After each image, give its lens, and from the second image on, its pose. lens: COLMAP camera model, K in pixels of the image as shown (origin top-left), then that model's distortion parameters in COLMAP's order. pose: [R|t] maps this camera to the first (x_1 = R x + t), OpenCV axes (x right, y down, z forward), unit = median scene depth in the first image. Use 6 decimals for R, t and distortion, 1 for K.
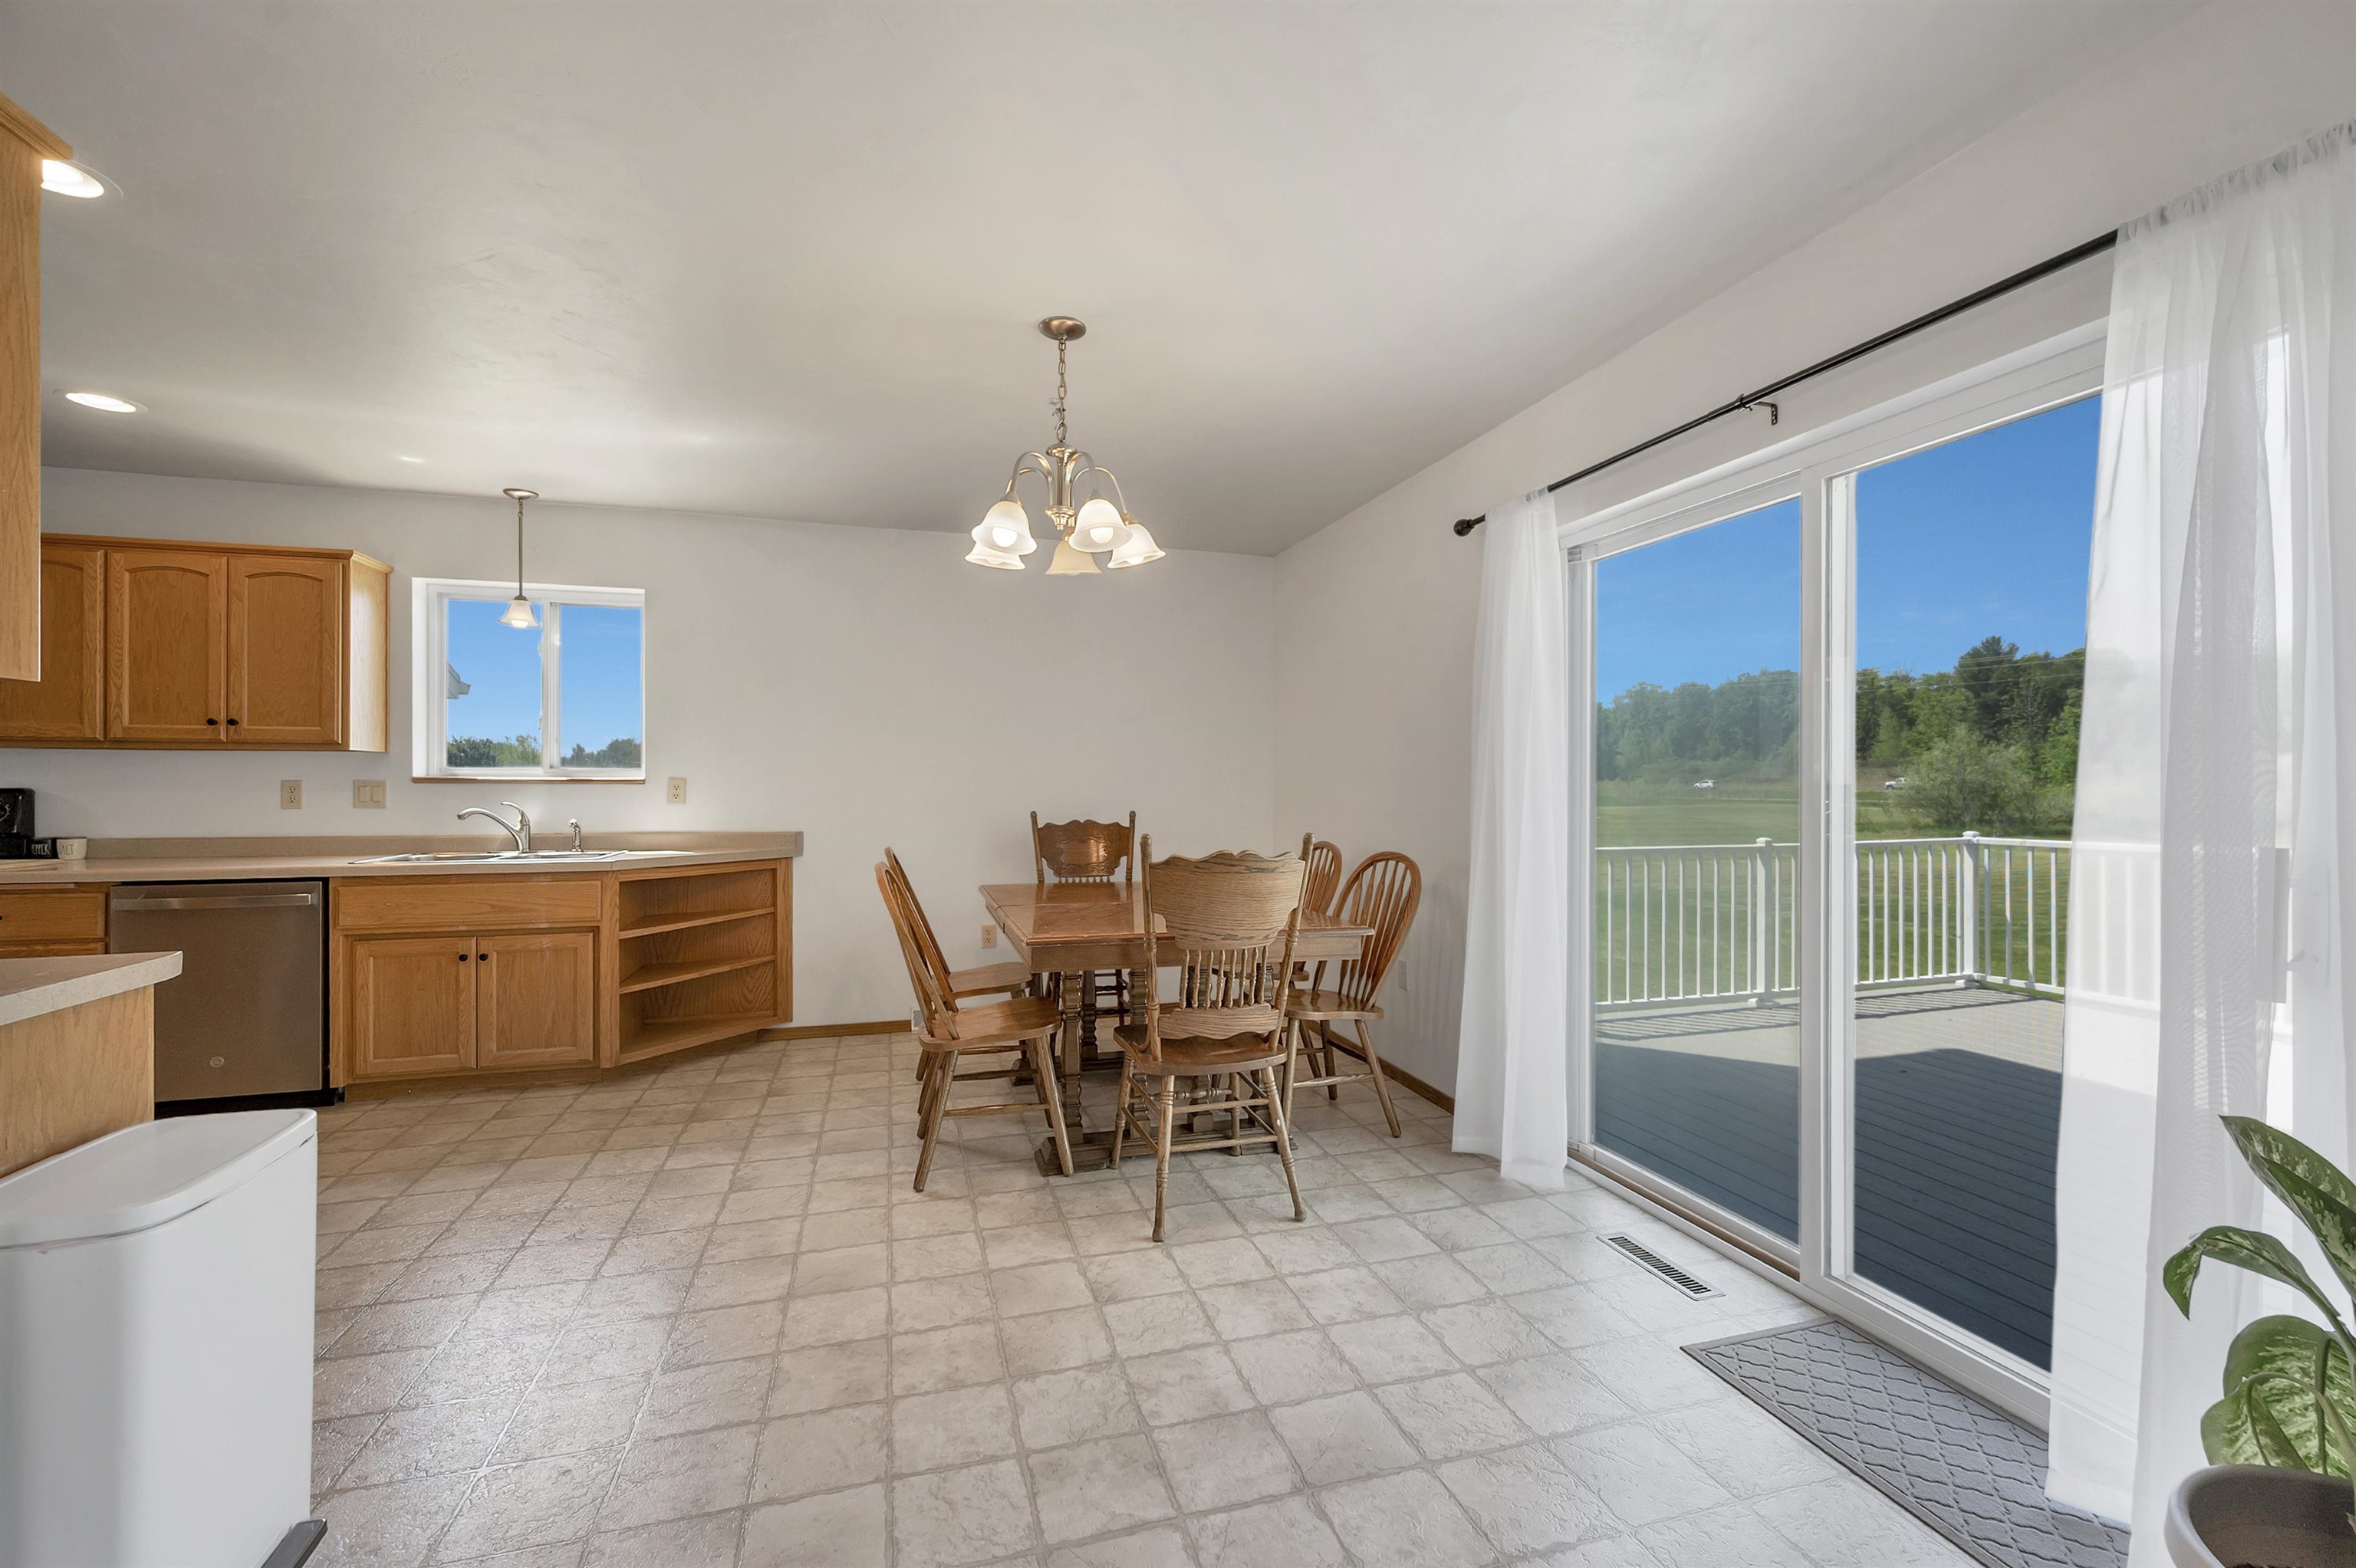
lens RADIAL K [[965.8, 0, 1177.7], [0, 965.8, 779.7], [0, 0, 1]] dist [0.001817, -0.000053]
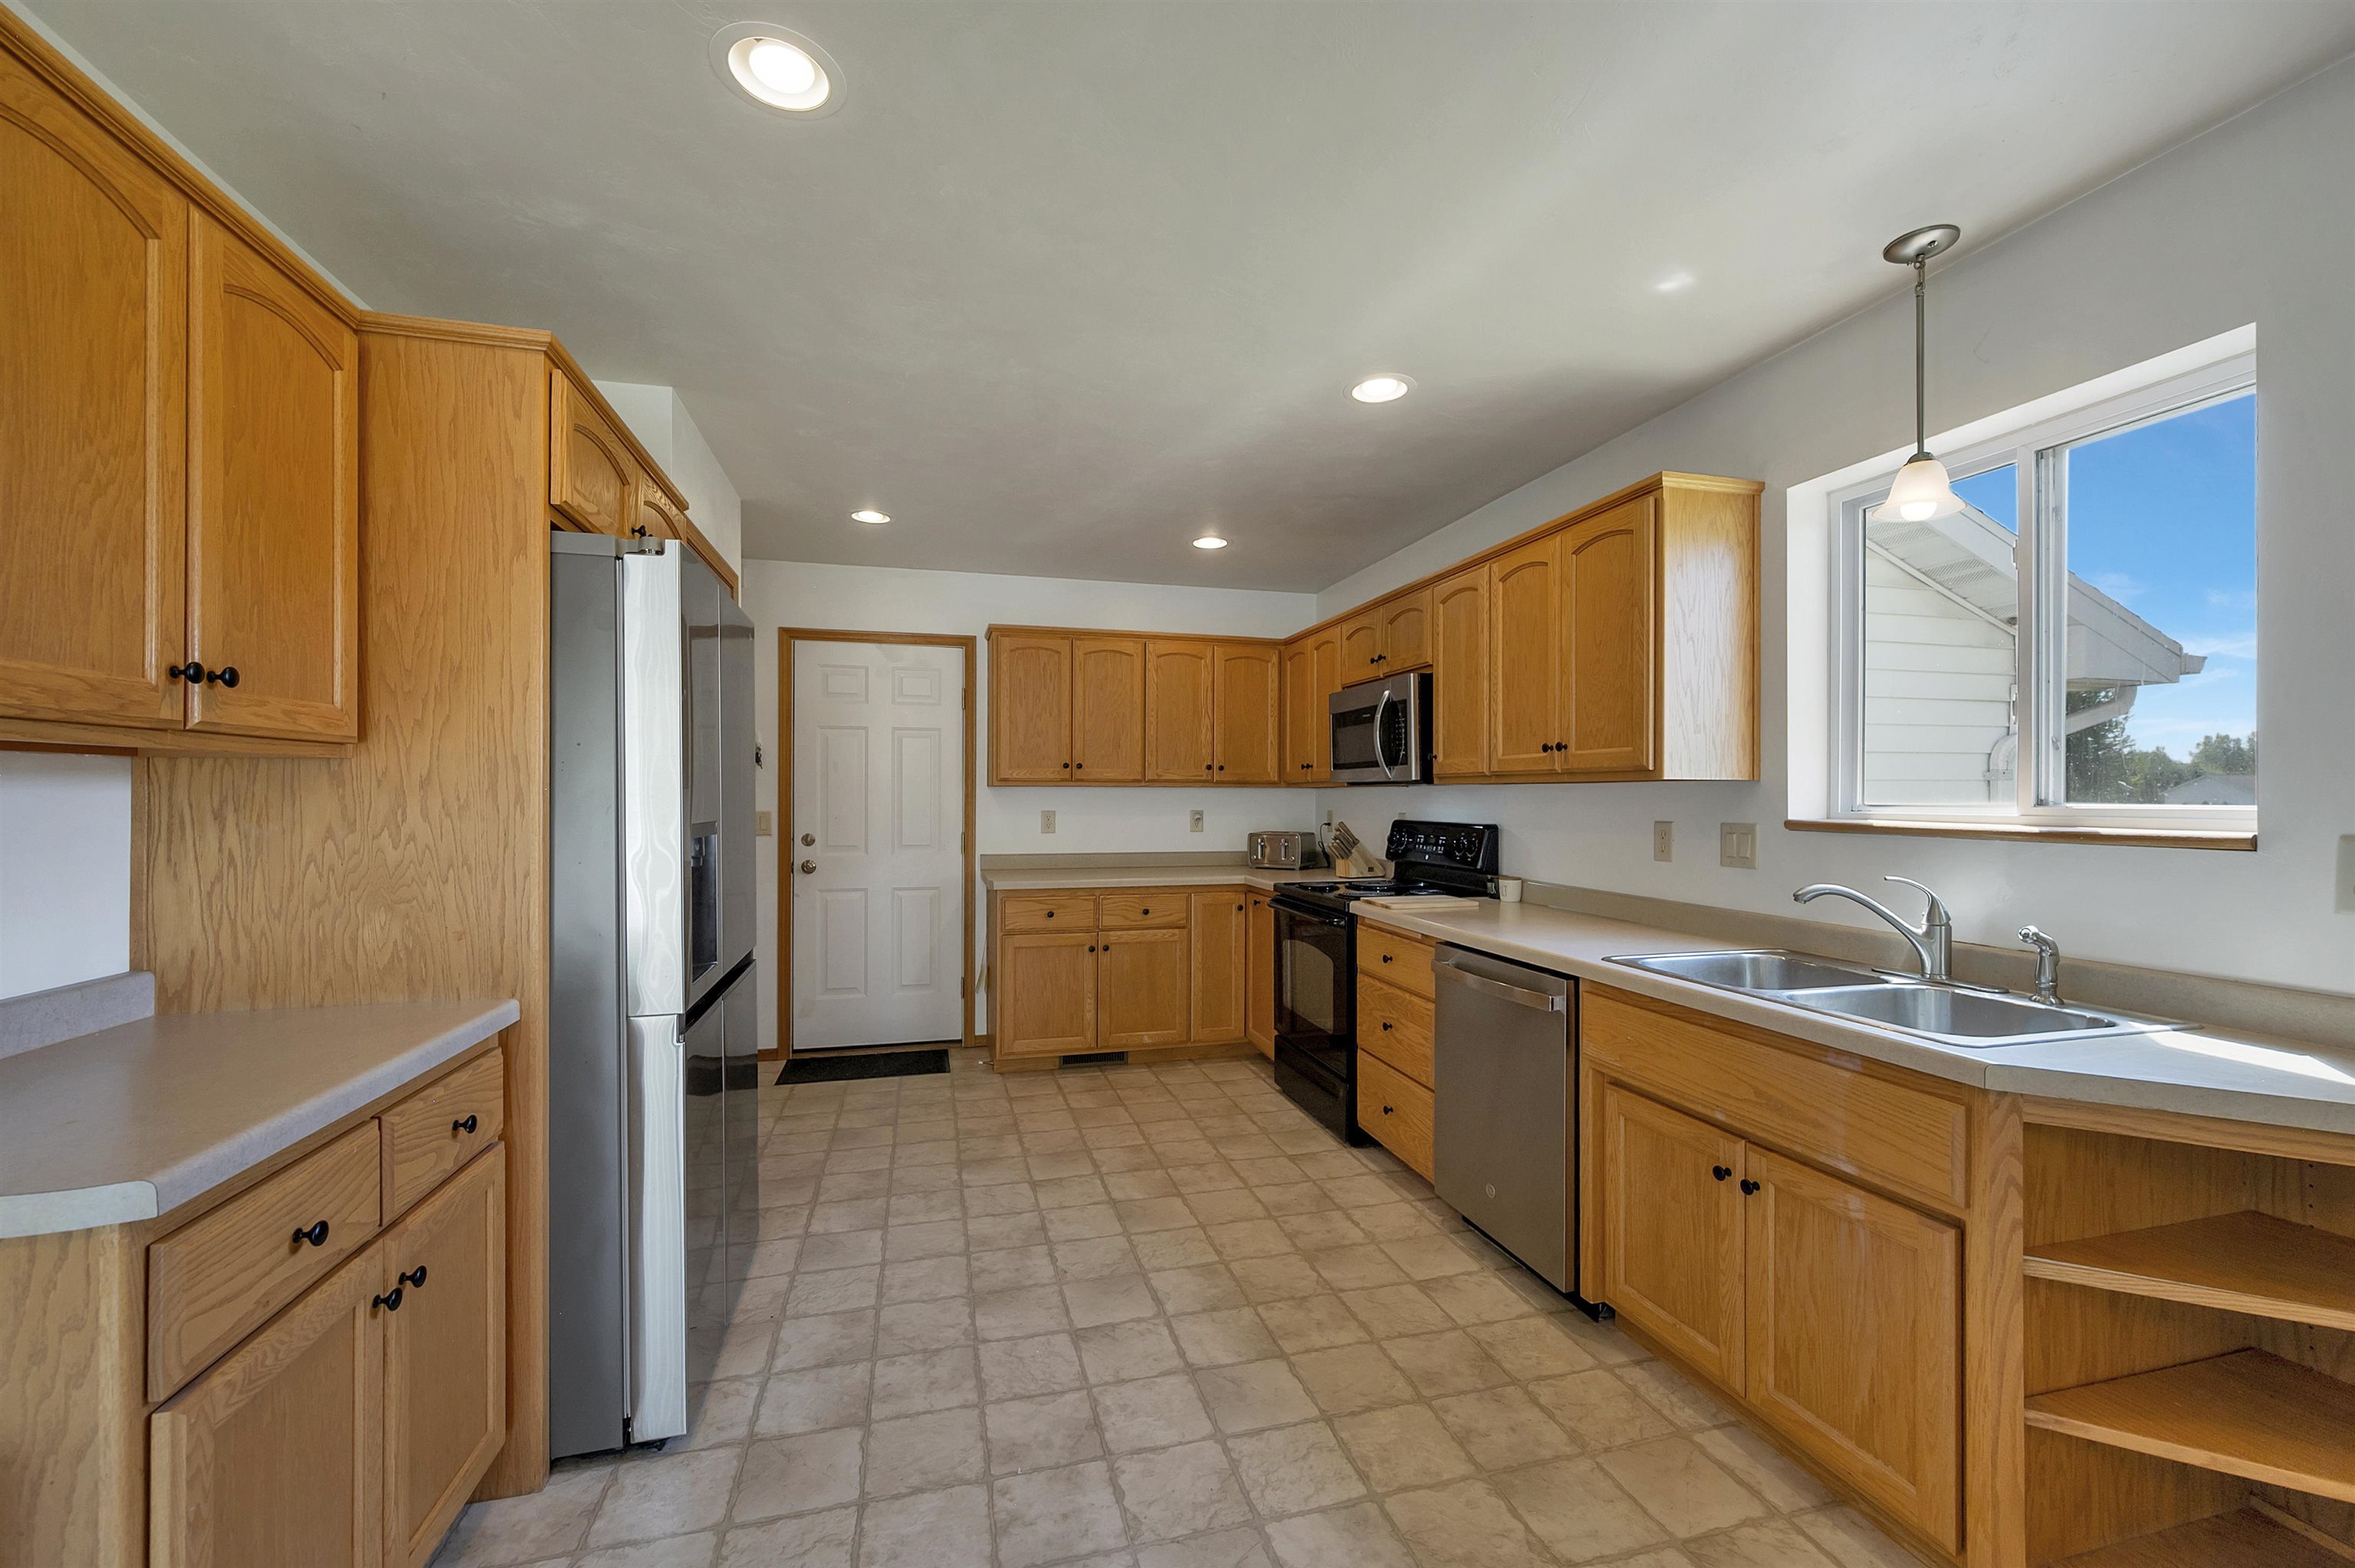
lens RADIAL K [[946.6, 0, 1187.3], [0, 946.6, 797.6], [0, 0, 1]] dist [0.000453, -0.000035]
pose [[-0.022784, -0.000312, -0.999740, -0.211796], [0.001433, 0.999999, -0.000345, -0.018840], [0.999739, -0.001440, -0.022784, 0.696230]]
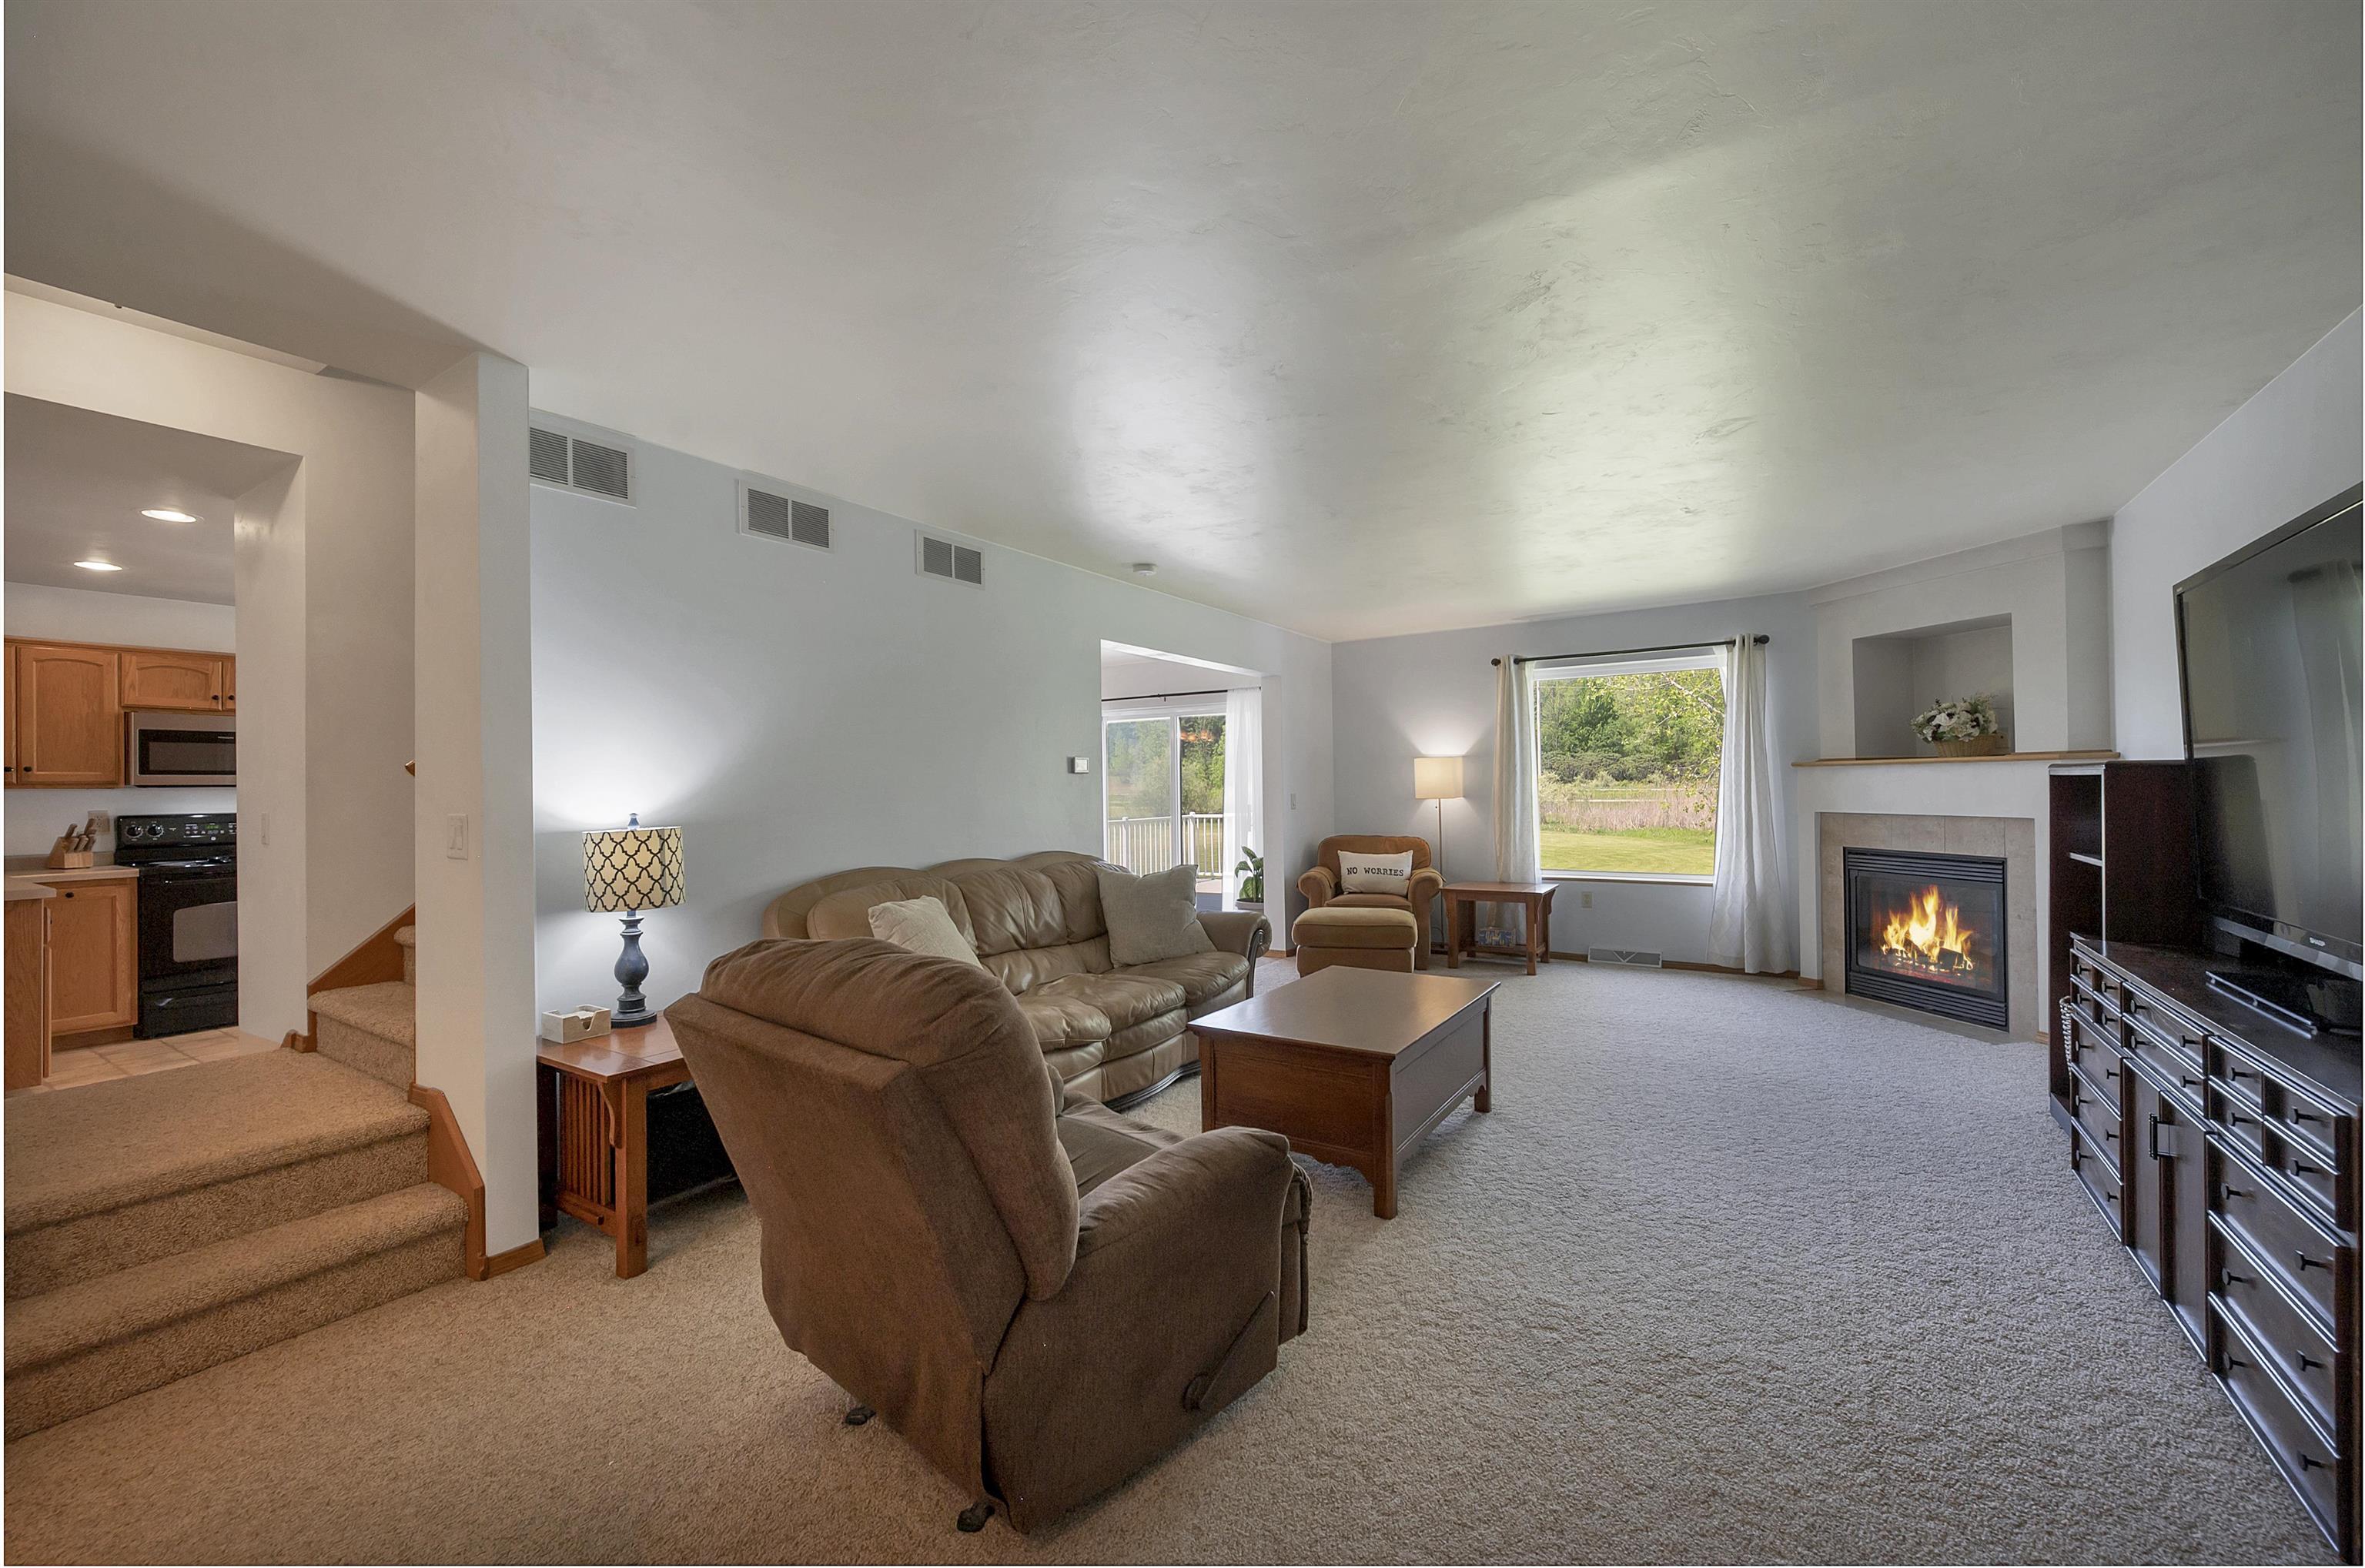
lens RADIAL K [[942.8, 0, 1185.1], [0, 942.8, 780.8], [0, 0, 1]] dist [0.000390, -0.000147]
pose [[0.762473, -0.007949, 0.646971, -1.054348], [0.013759, 0.999898, -0.003931, -0.017043], [-0.646874, 0.011899, 0.762504, -1.147275]]
